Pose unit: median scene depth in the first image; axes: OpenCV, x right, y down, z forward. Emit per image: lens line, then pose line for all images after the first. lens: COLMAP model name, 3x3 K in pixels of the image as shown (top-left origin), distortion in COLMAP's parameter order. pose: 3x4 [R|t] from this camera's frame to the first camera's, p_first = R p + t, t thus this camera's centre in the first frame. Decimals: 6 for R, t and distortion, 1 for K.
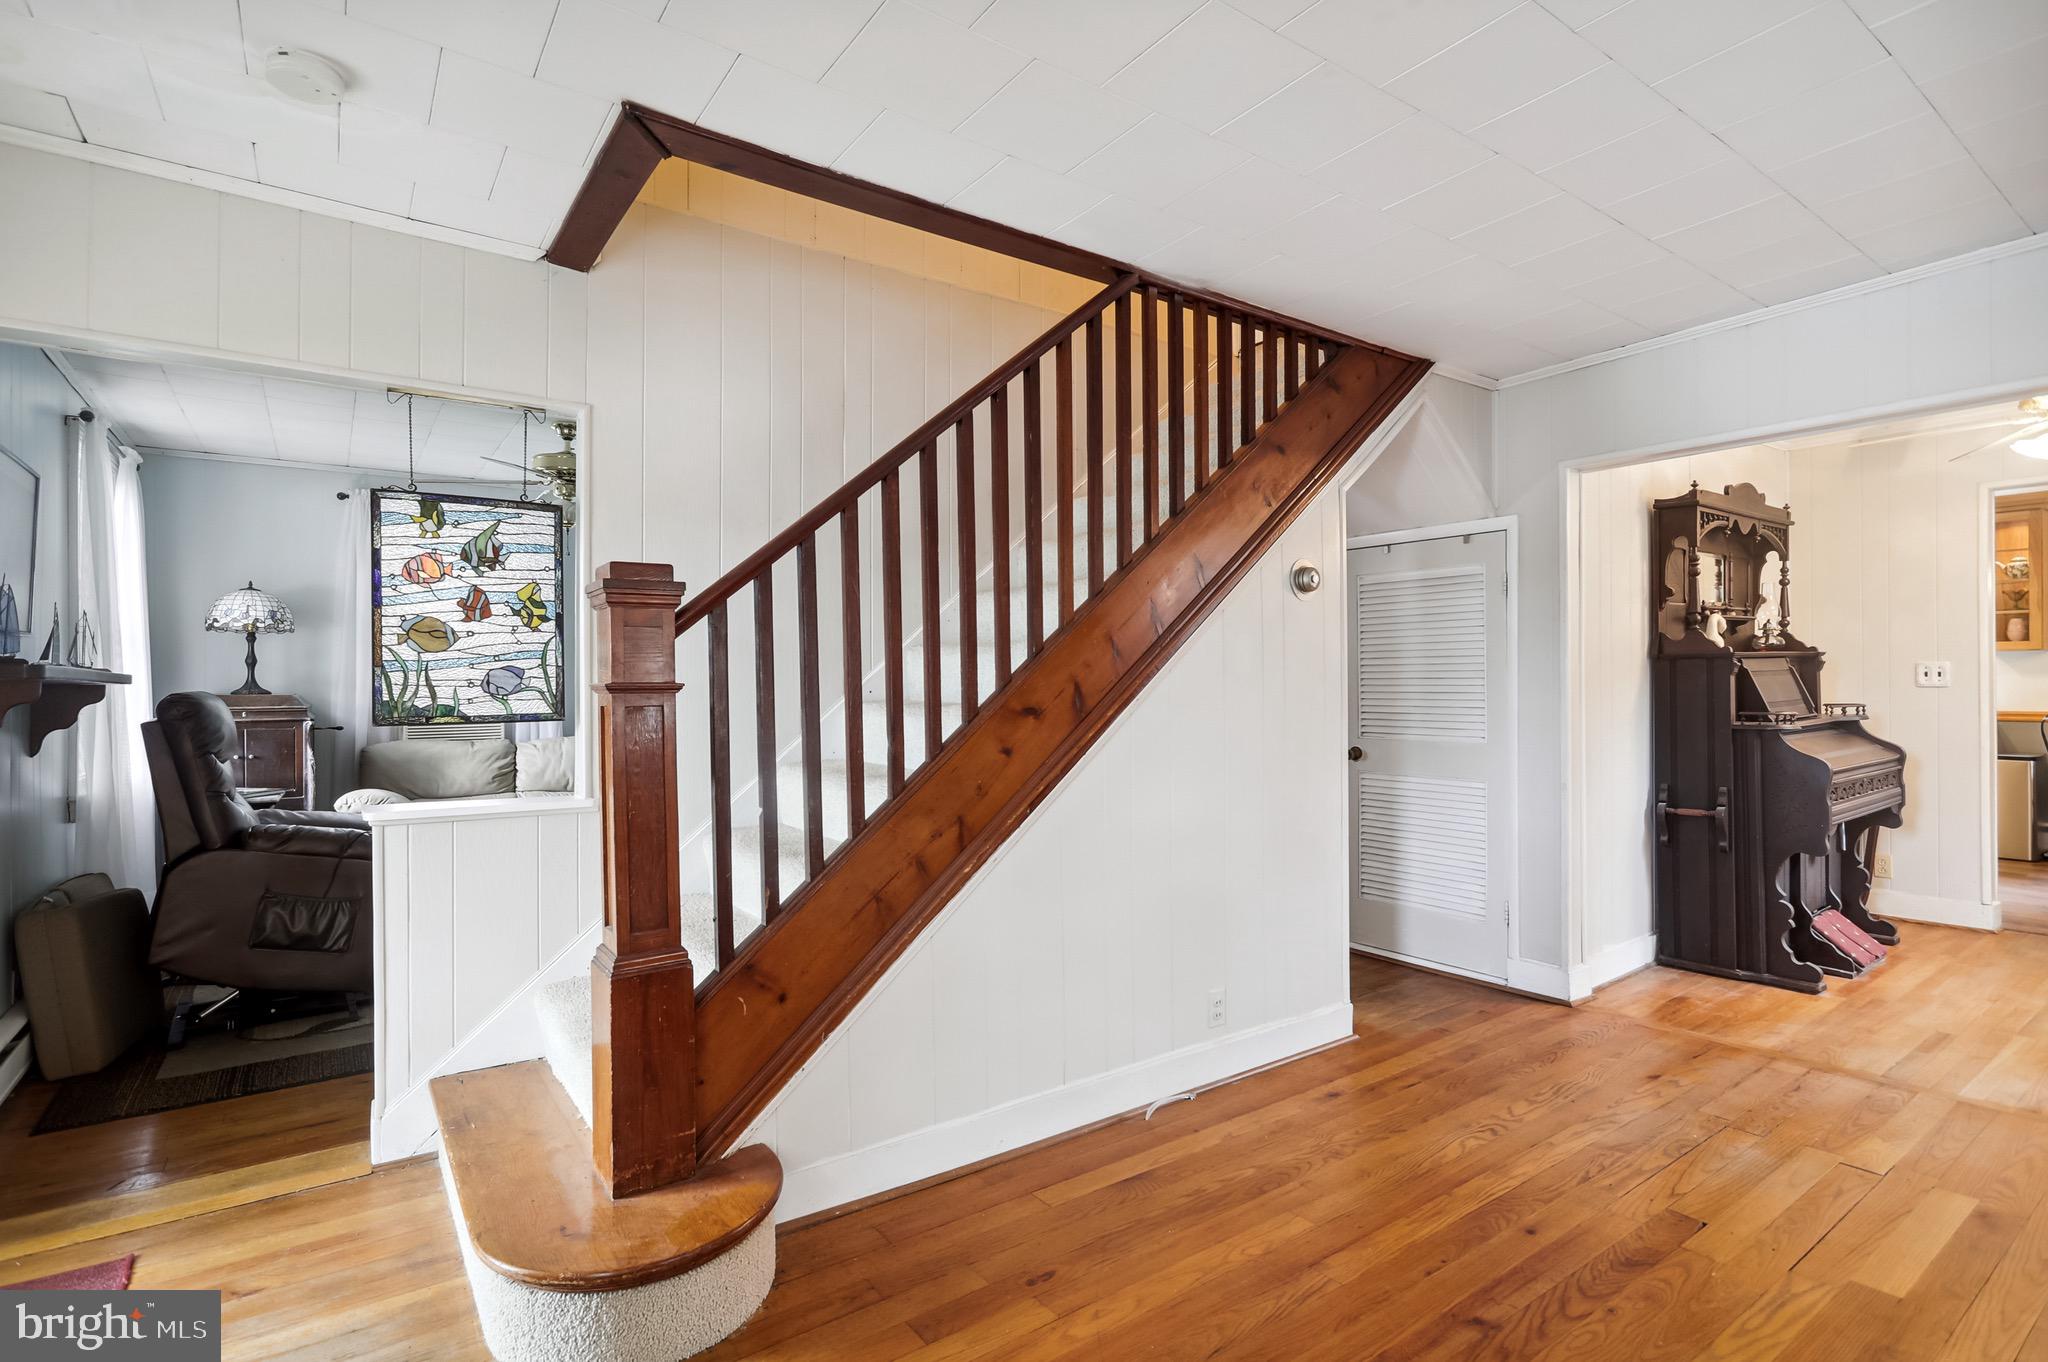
lens RADIAL K [[980.7, 0, 1024.0], [0, 980.7, 681.0], [0, 0, 1]] dist [0.000626, -0.000020]
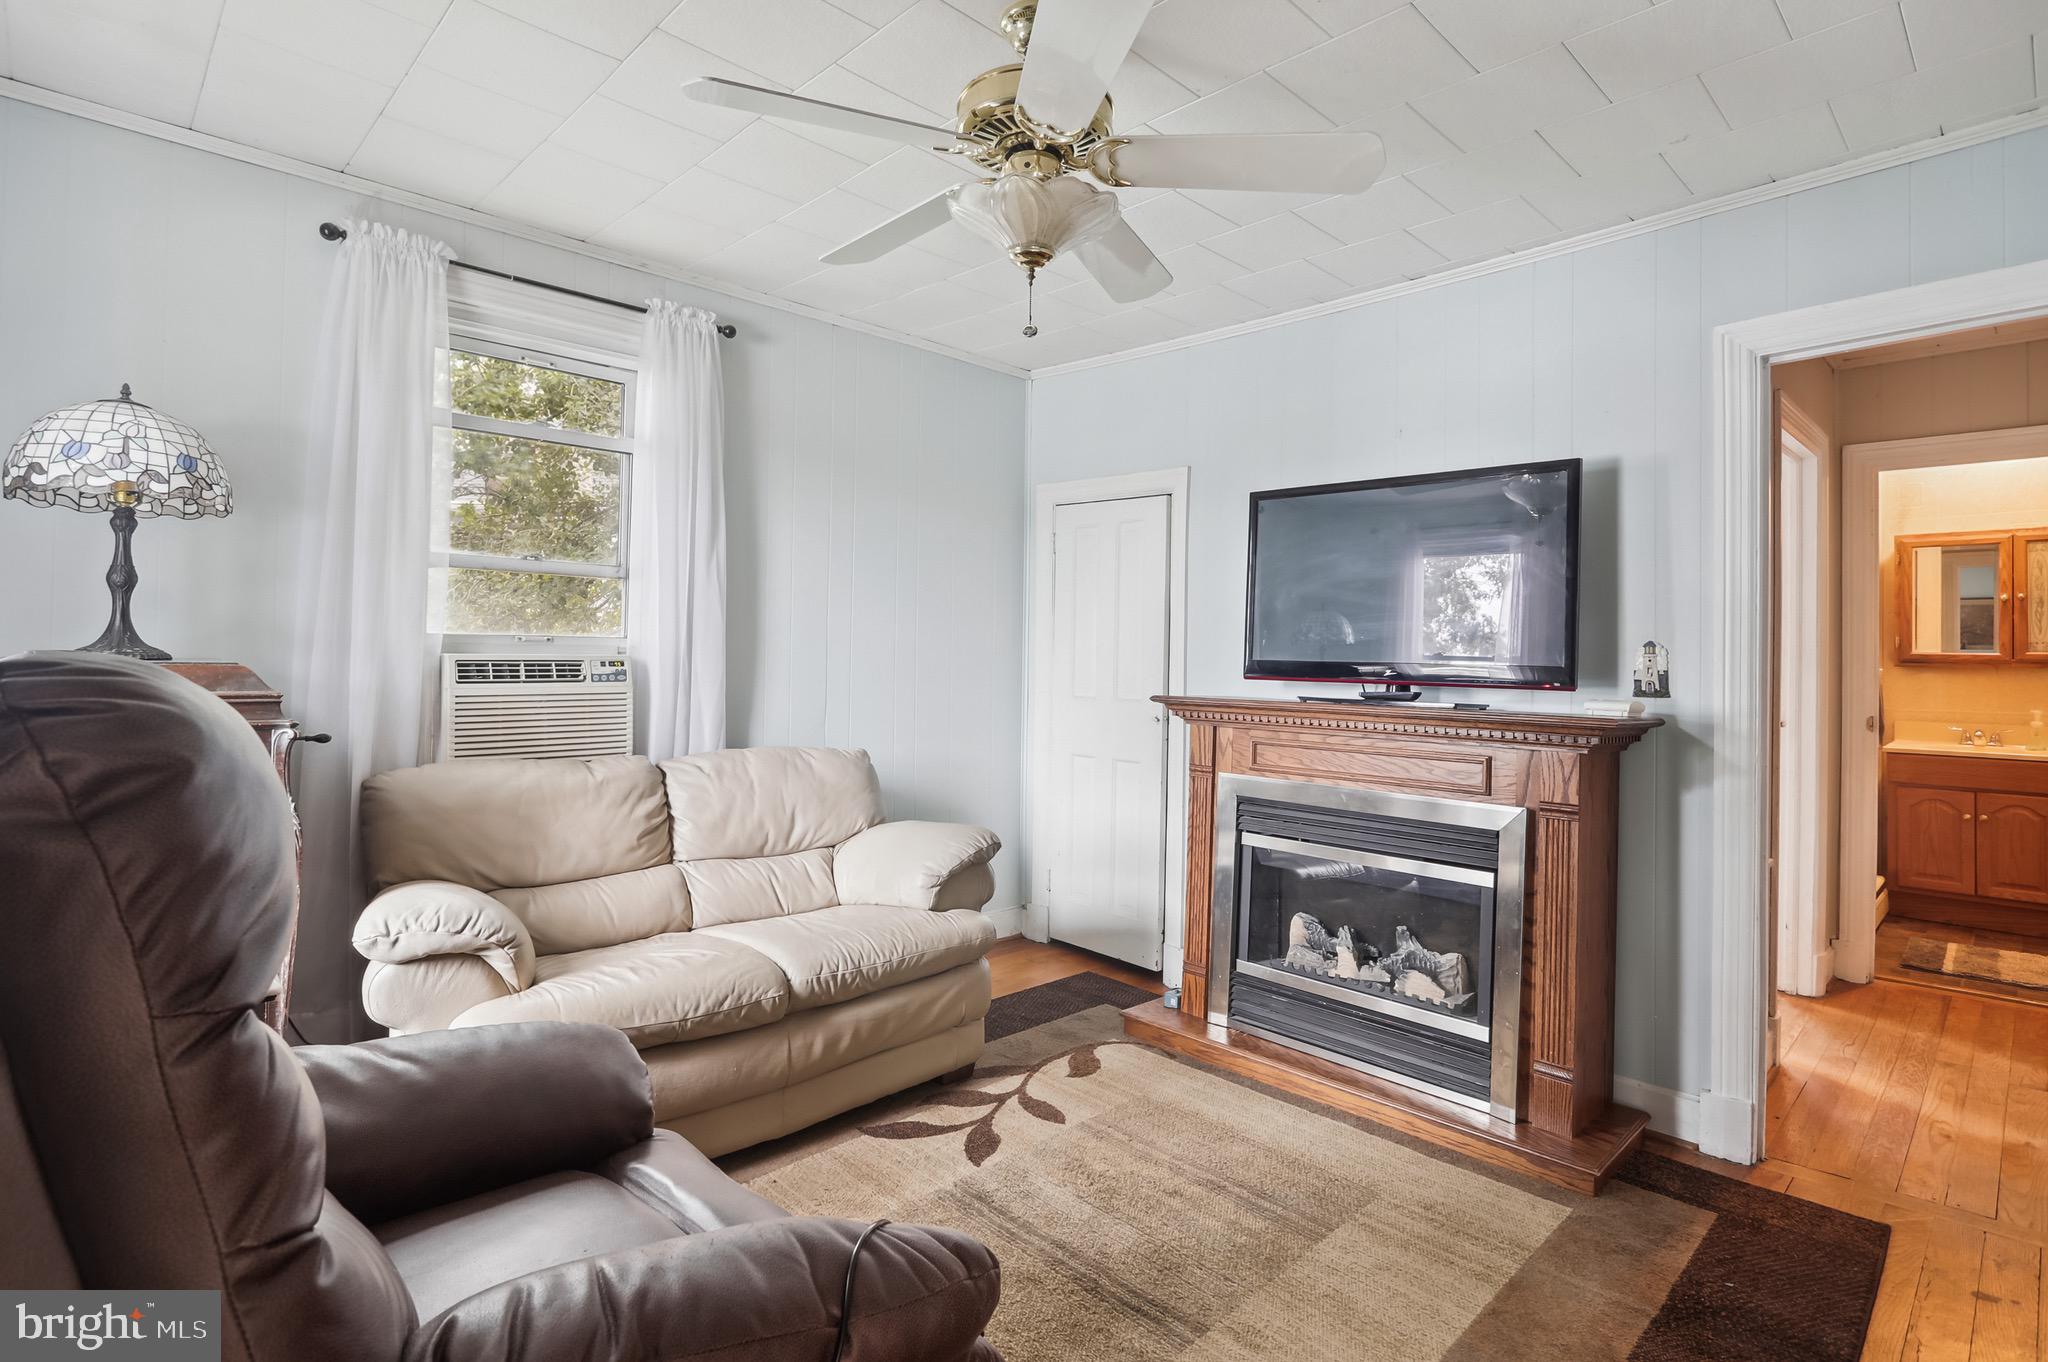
lens RADIAL K [[997.6, 0, 1013.0], [0, 997.6, 665.9], [0, 0, 1]] dist [-0.001097, -0.001500]
pose [[0.989999, 0.017649, 0.139967, -0.437398], [-0.018481, 0.999818, 0.004651, 0.006851], [-0.139859, -0.007191, 0.990145, 0.490795]]
